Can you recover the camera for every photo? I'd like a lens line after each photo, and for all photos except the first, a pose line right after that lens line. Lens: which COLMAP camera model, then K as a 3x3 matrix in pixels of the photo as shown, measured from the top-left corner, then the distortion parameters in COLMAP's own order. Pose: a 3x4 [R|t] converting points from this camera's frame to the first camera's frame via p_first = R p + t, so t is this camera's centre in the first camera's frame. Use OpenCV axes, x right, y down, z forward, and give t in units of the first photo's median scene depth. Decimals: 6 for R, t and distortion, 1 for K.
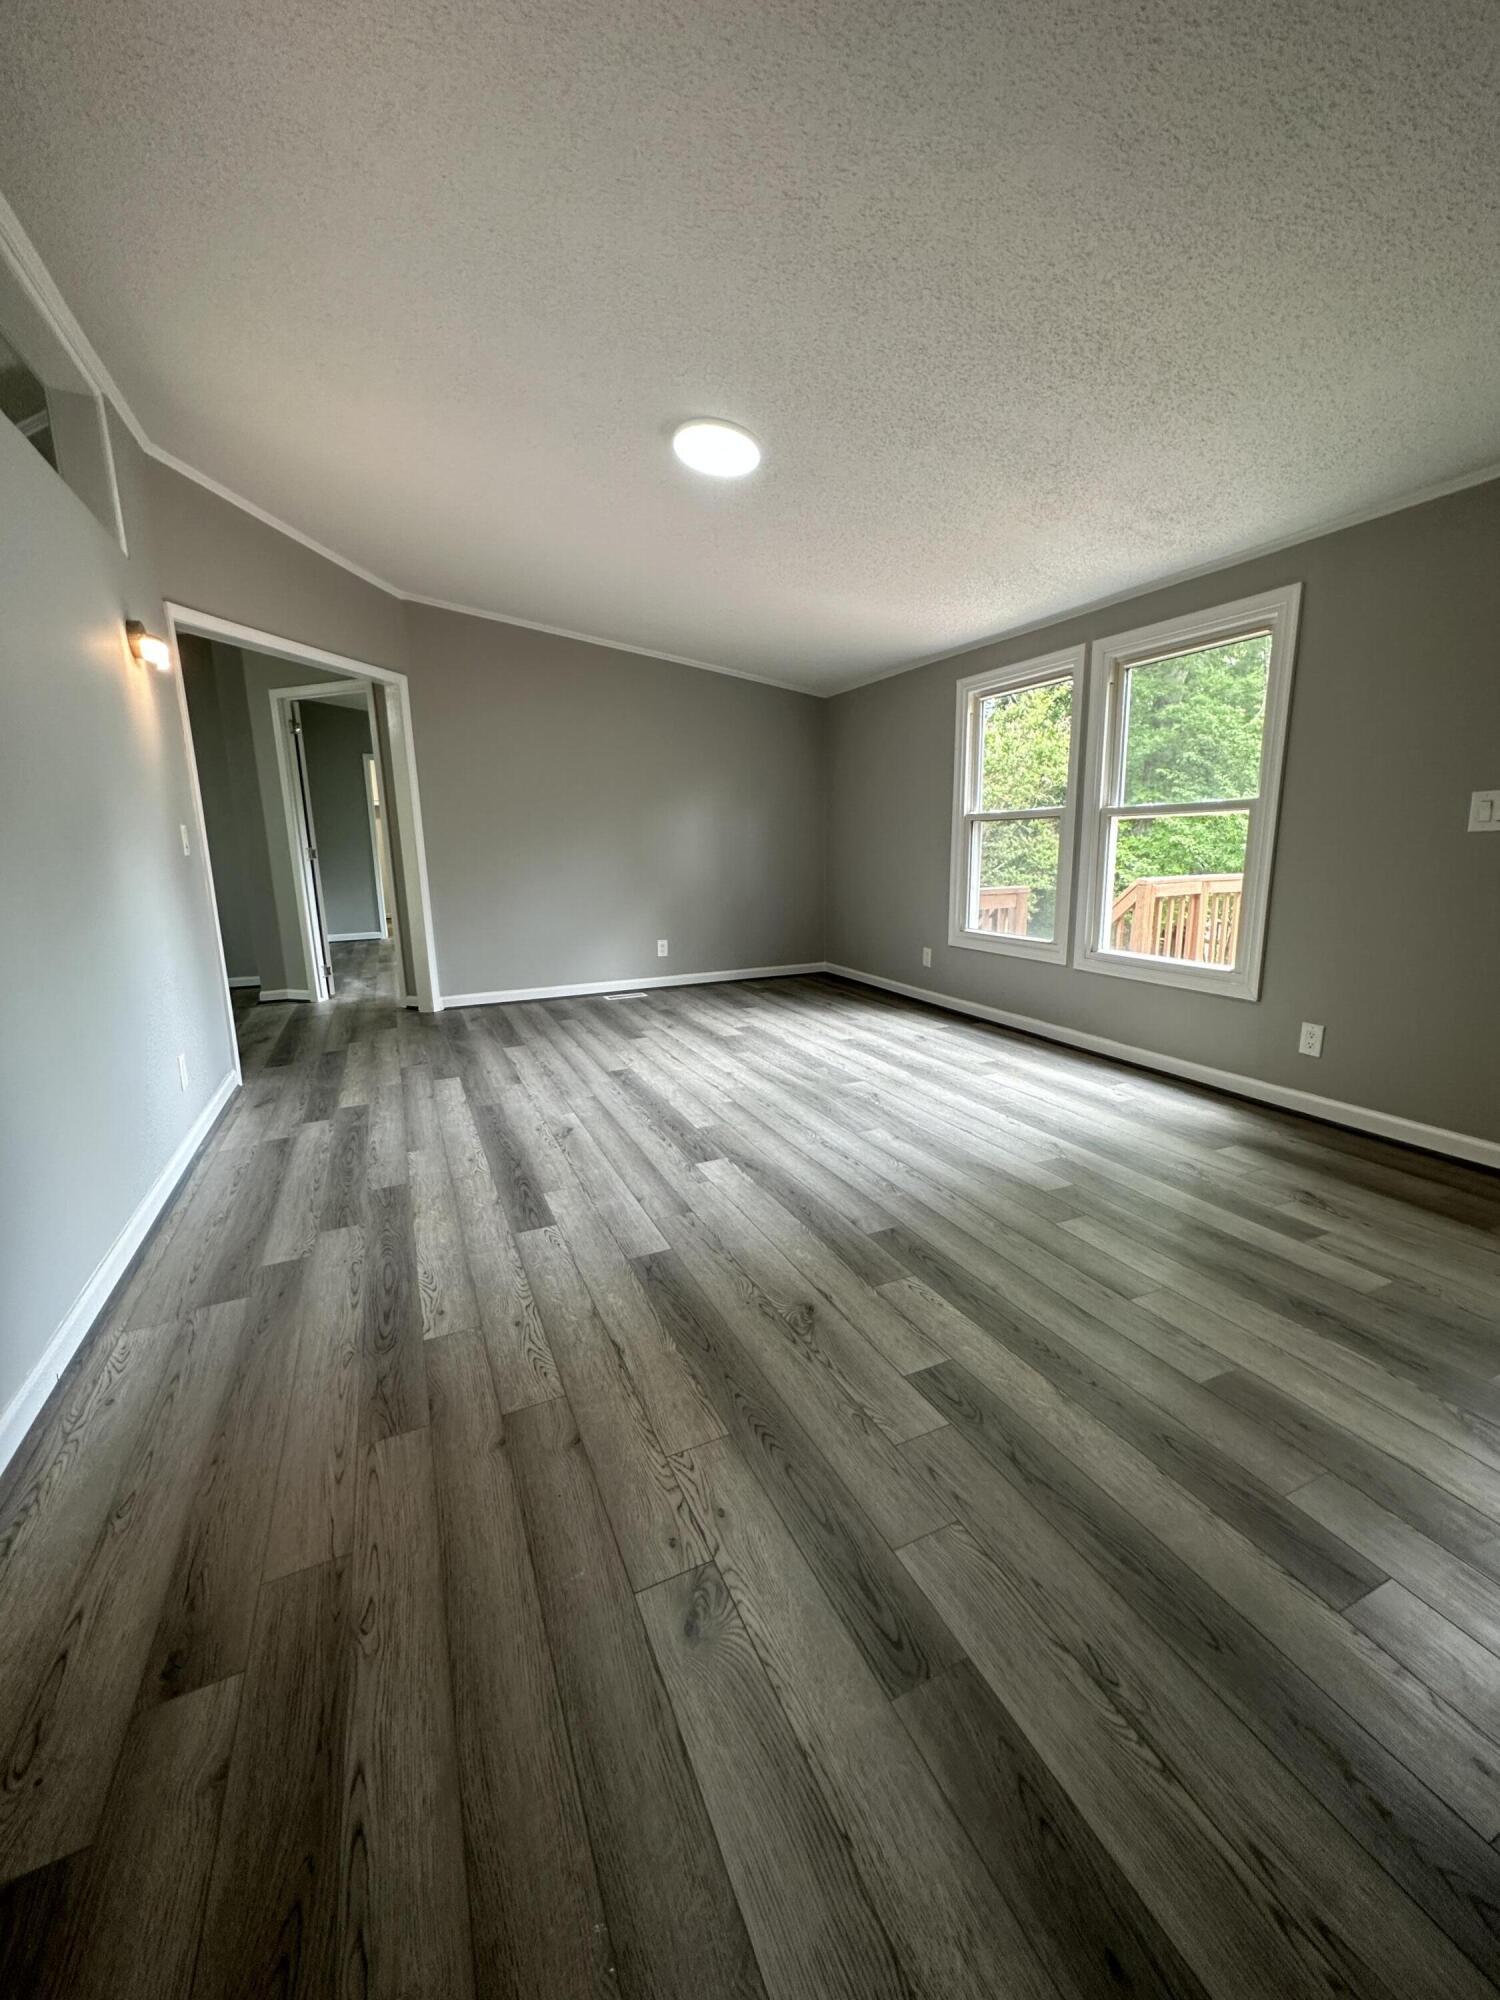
lens RADIAL K [[798.6, 0, 750.2], [0, 798.6, 997.4], [0, 0, 1]] dist [-0.001867, 0.000559]
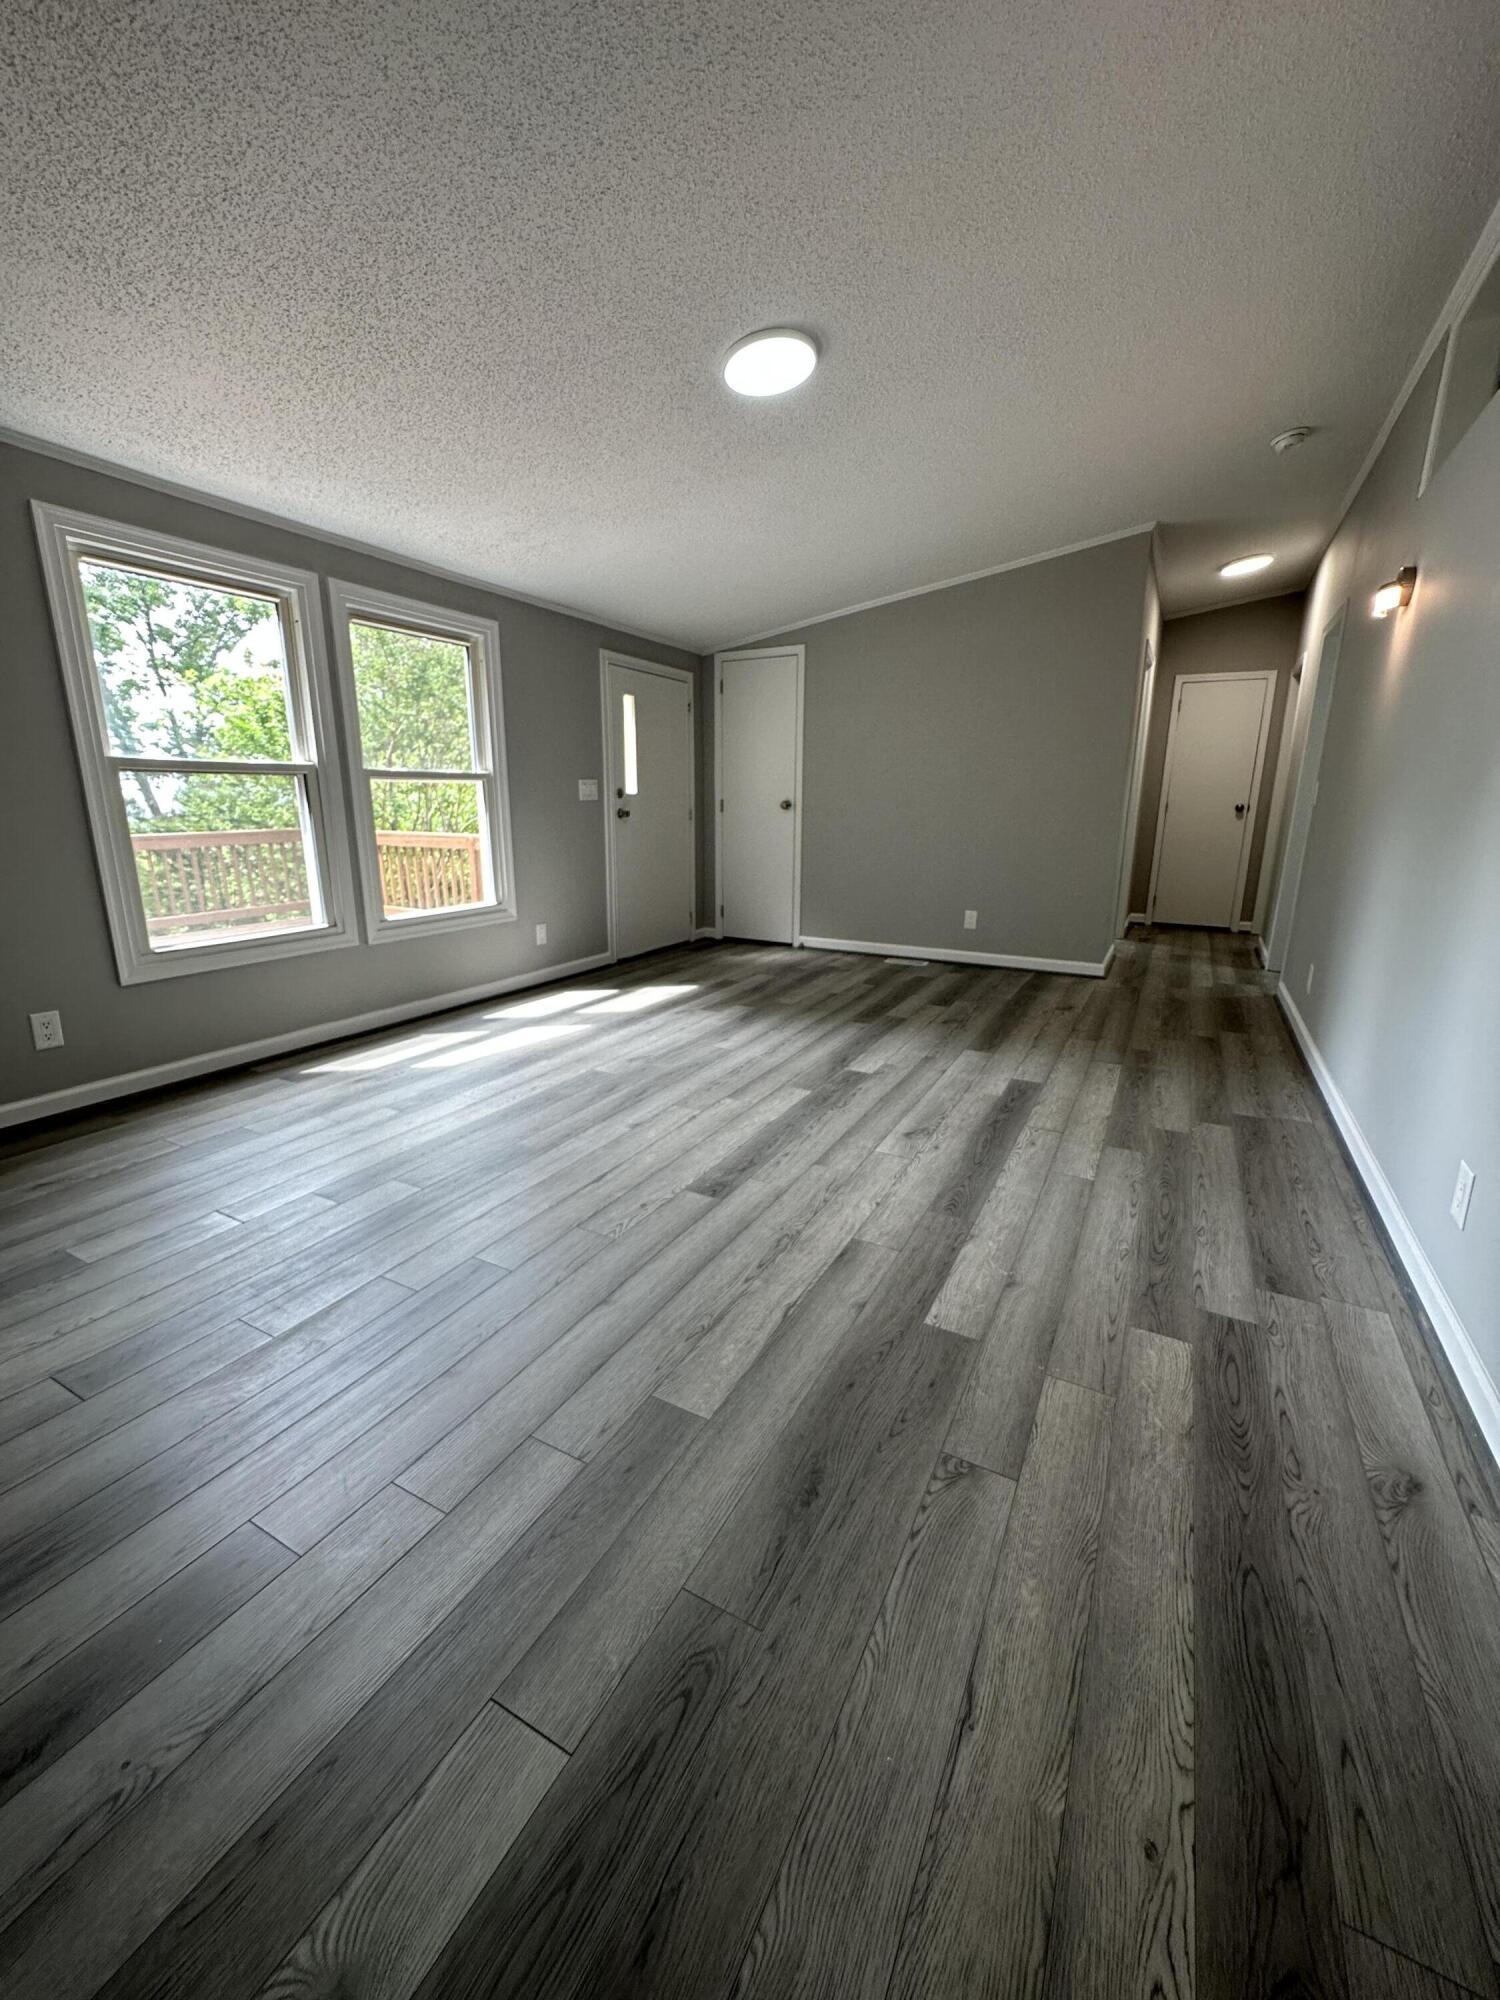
lens RADIAL K [[802.9, 0, 744.8], [0, 802.9, 999.7], [0, 0, 1]] dist [-0.001254, 0.000165]
pose [[-0.607343, -0.178992, 0.774013, -0.761526], [0.158673, 0.927326, 0.338953, -0.291472], [-0.778432, 0.328676, -0.534804, 1.547416]]
